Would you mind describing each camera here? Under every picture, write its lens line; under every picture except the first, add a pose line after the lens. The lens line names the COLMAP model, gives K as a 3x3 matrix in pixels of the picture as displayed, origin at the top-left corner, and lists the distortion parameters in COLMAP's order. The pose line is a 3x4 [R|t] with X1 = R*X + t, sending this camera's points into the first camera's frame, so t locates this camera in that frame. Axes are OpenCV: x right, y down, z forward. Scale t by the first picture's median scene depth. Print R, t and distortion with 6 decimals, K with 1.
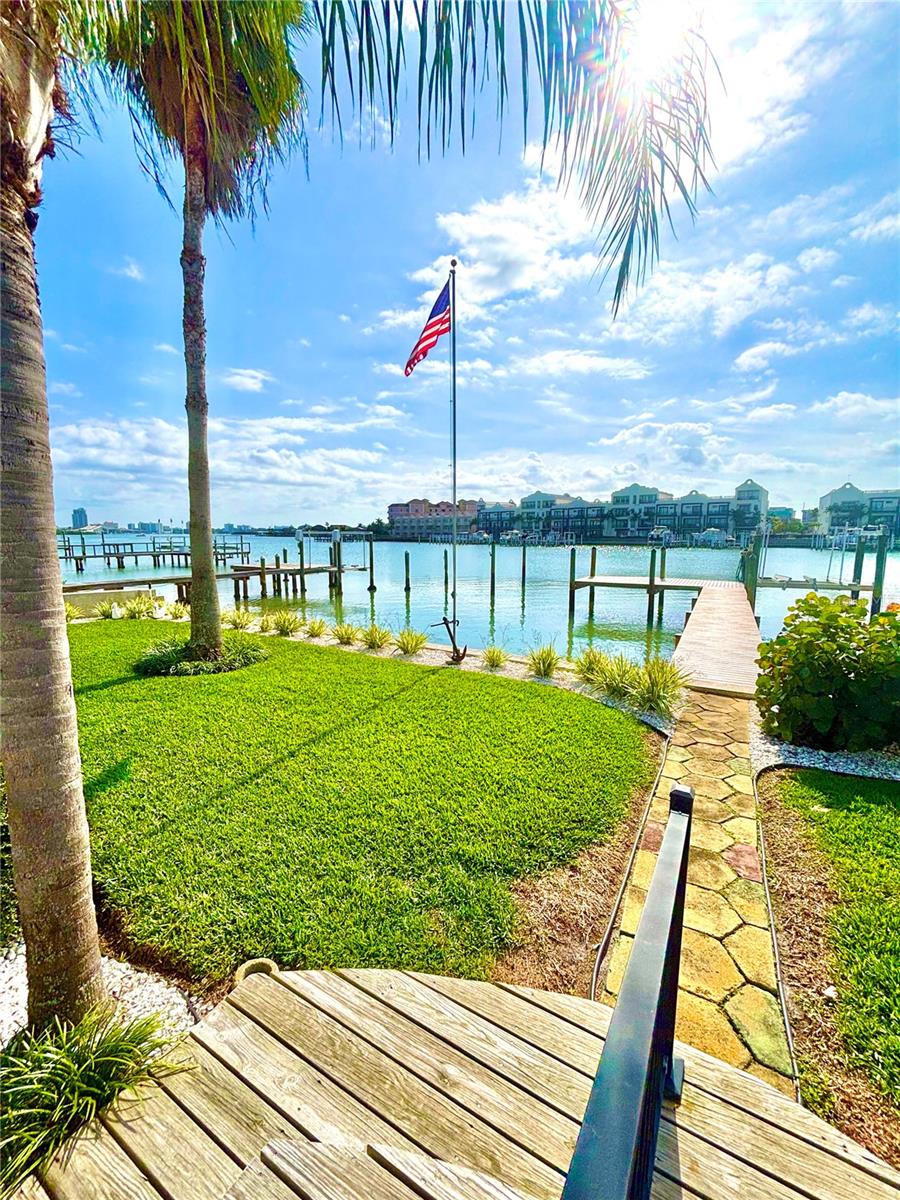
lens RADIAL K [[489.8, 0, 444.2], [0, 489.8, 593.7], [0, 0, 1]] dist [-0.000966, -0.000067]
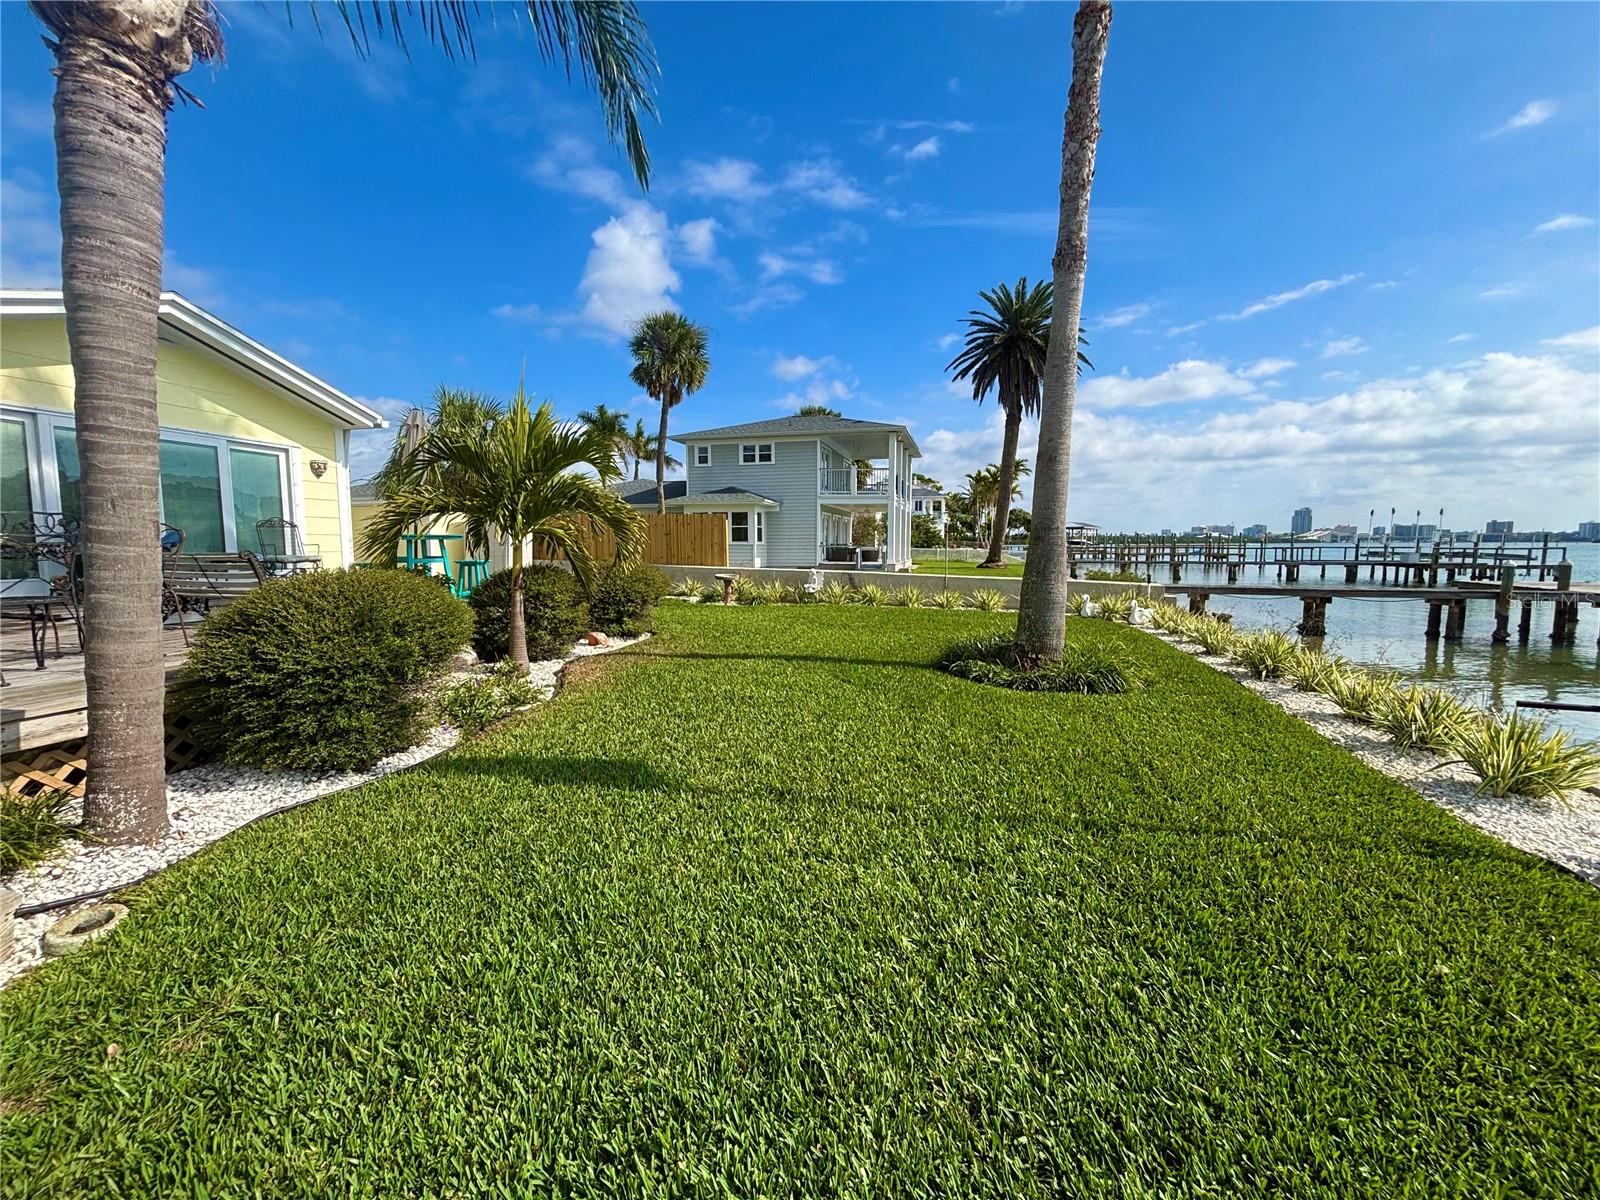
lens RADIAL K [[653.1, 0, 800.0], [0, 653.1, 600.0], [0, 0, 1]] dist [-0.000966, -0.000067]
pose [[0.203642, 0.072498, -0.976357, 0.048223], [-0.125985, 0.990904, 0.047301, 0.007761], [0.970906, 0.113374, 0.210924, 0.097848]]
